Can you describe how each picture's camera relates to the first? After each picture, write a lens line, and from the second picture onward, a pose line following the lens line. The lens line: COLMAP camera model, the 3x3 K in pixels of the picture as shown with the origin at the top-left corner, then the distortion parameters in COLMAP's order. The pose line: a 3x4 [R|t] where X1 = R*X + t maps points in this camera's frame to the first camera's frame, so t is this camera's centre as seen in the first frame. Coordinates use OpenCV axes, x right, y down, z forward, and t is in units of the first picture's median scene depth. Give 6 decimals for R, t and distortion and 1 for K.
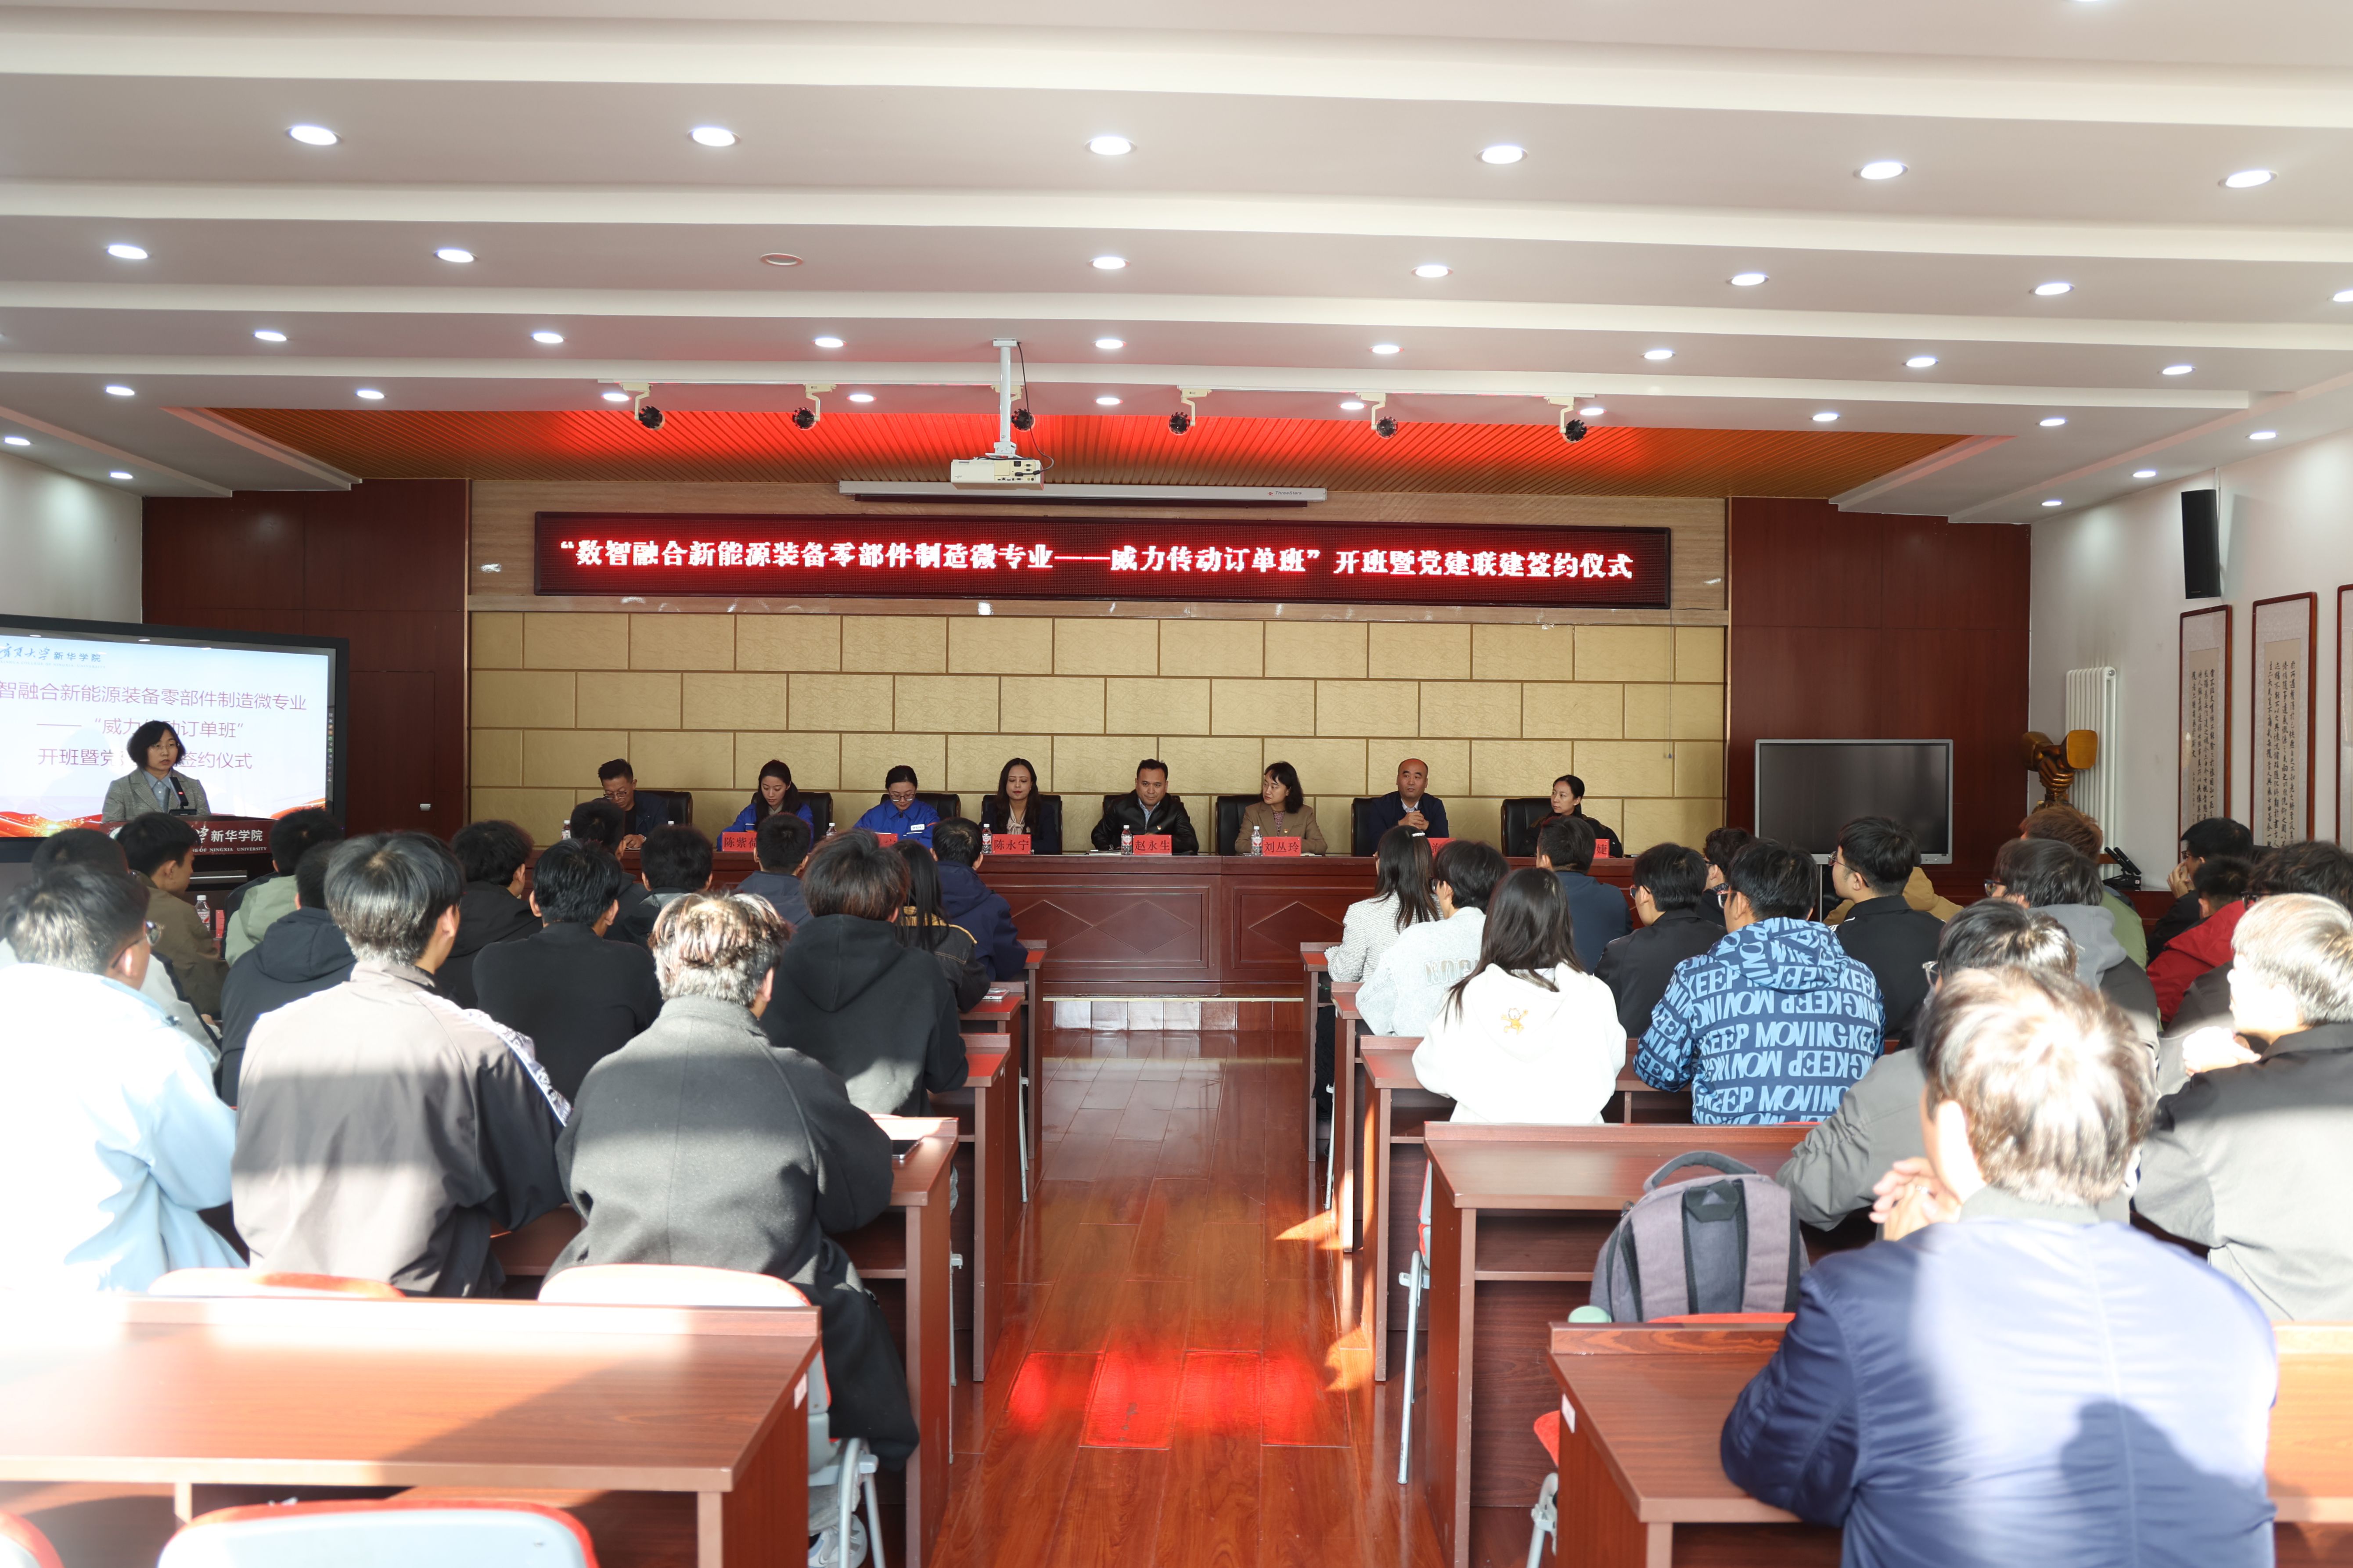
lens RADIAL K [[1632.8, 0, 1162.5], [0, 1632.8, 778.1], [0, 0, 1]] dist [0.045538, 0.002912]
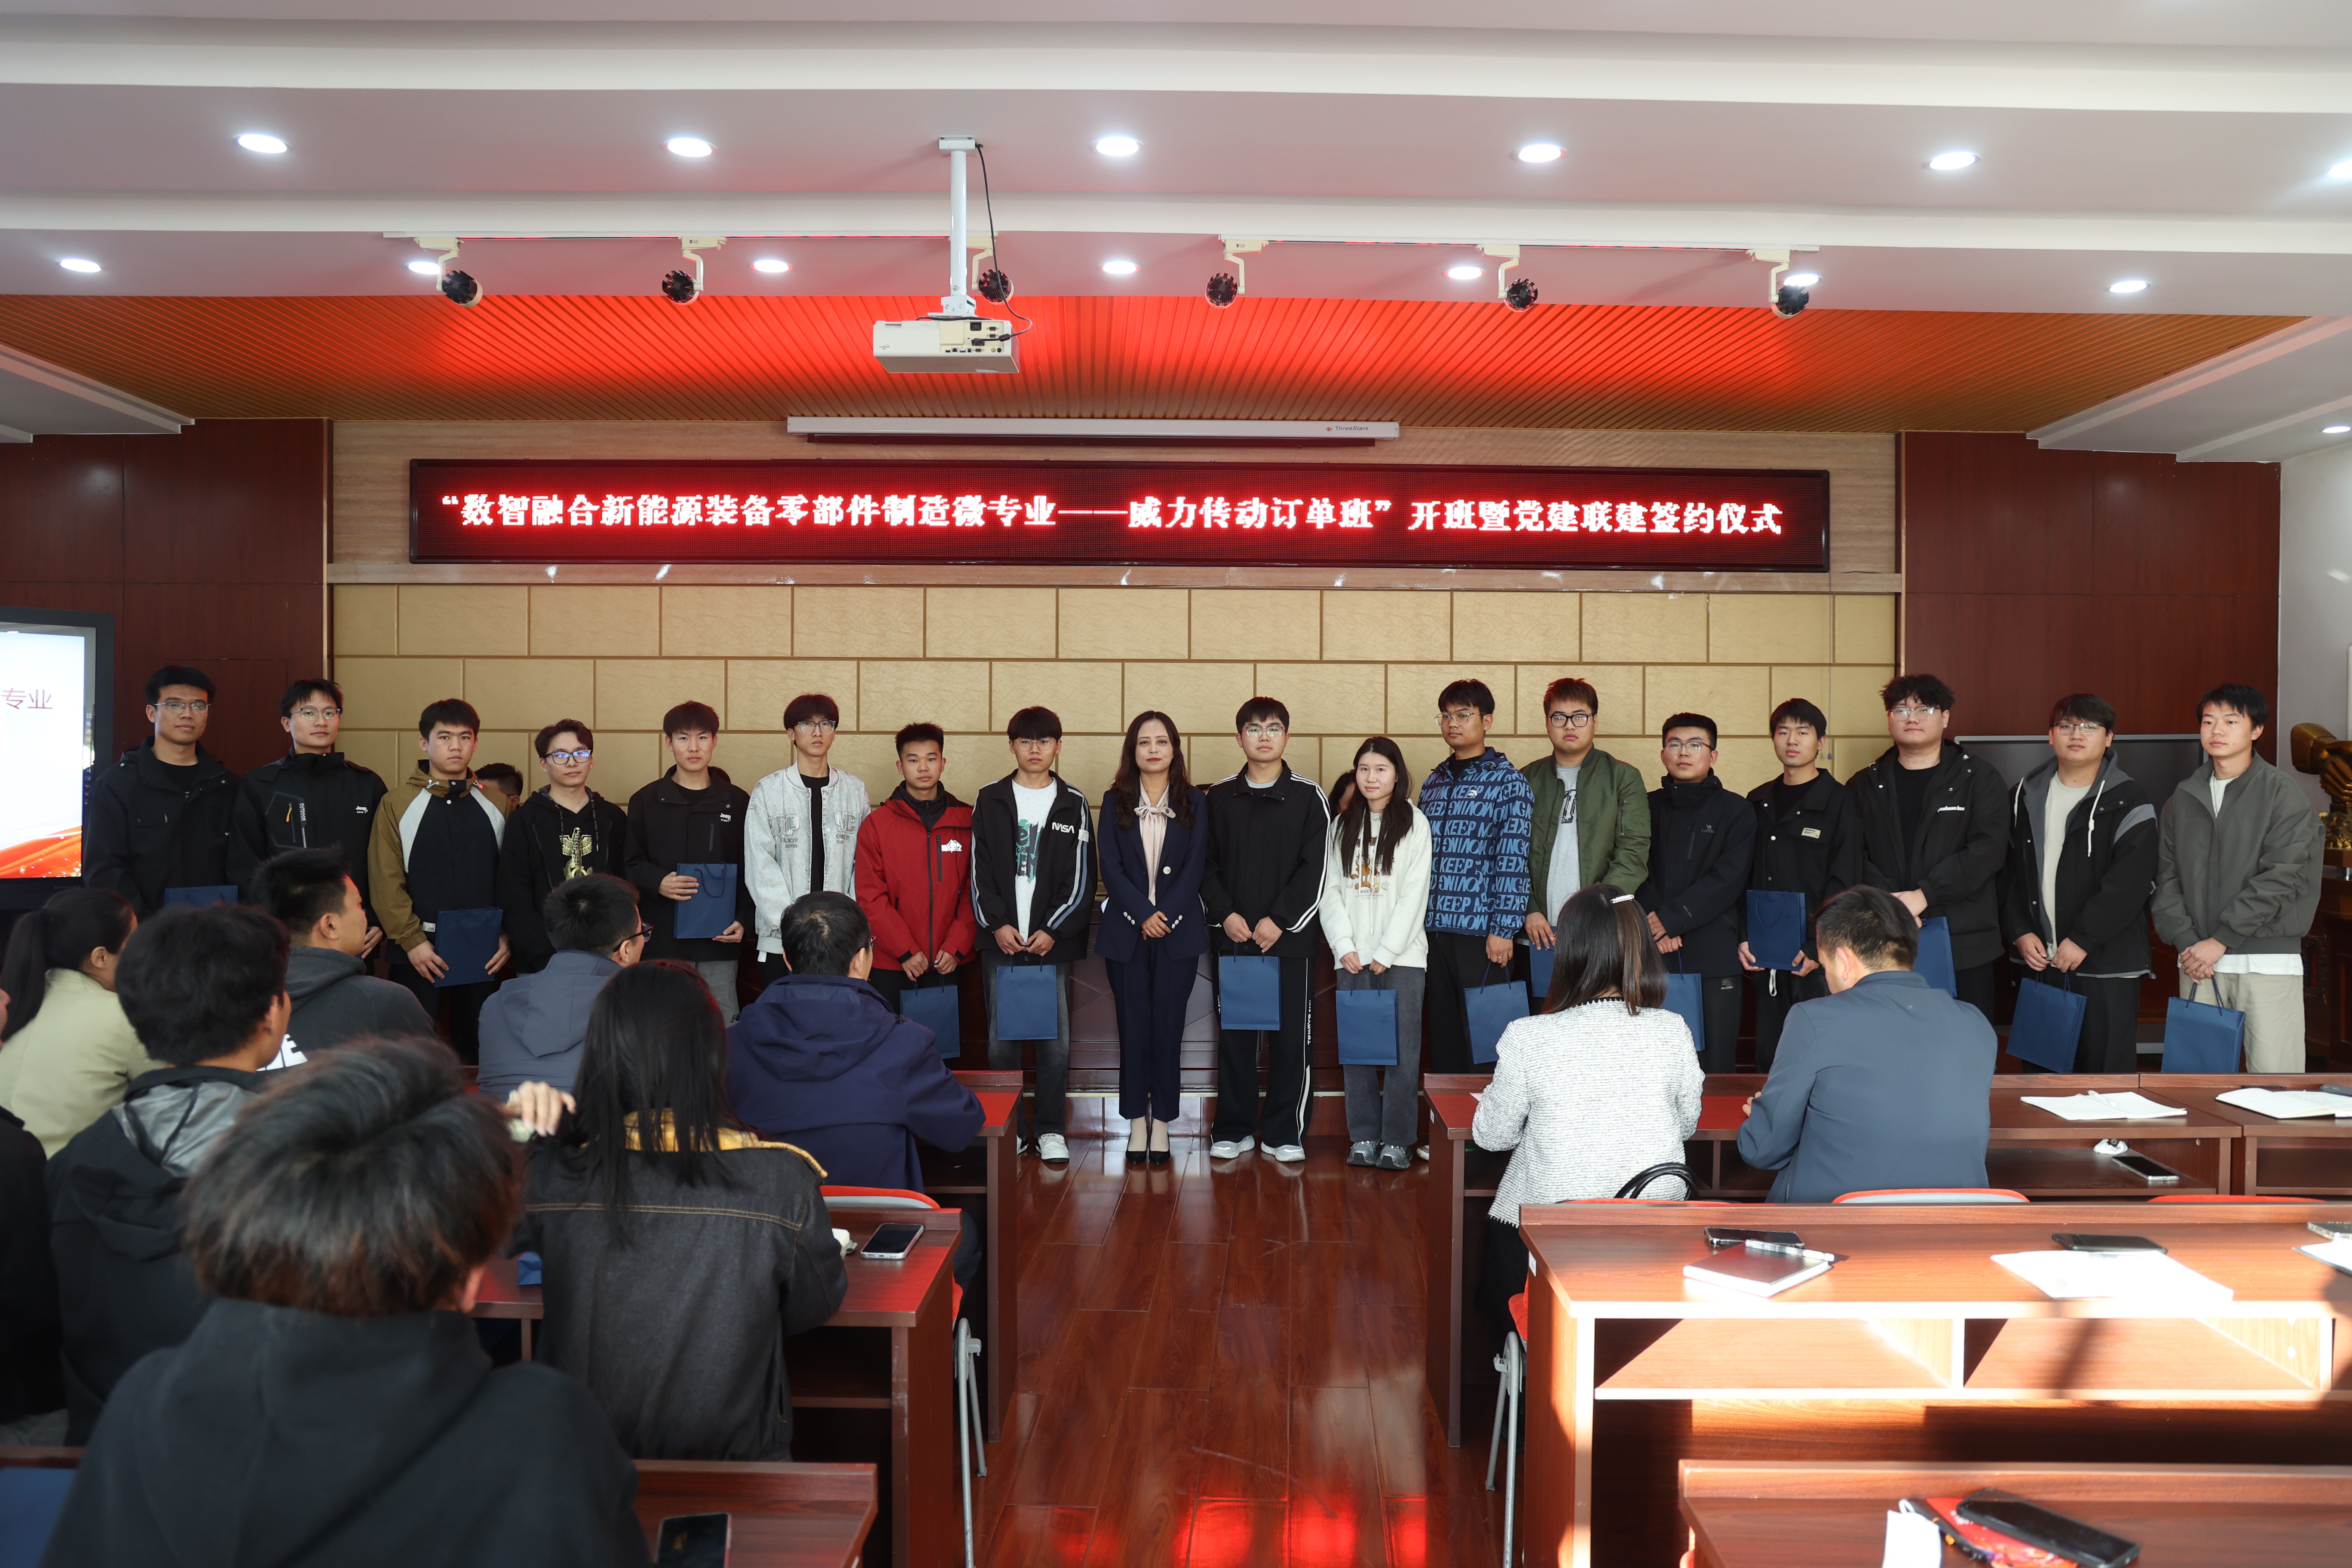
lens RADIAL K [[1632.1, 0, 1192.4], [0, 1632.1, 790.1], [0, 0, 1]] dist [0.045538, 0.002912]
pose [[0.999978, -0.006011, 0.002773, -0.003497], [0.005971, 0.999881, 0.014224, -0.010276], [-0.002858, -0.014207, 0.999895, 0.199518]]
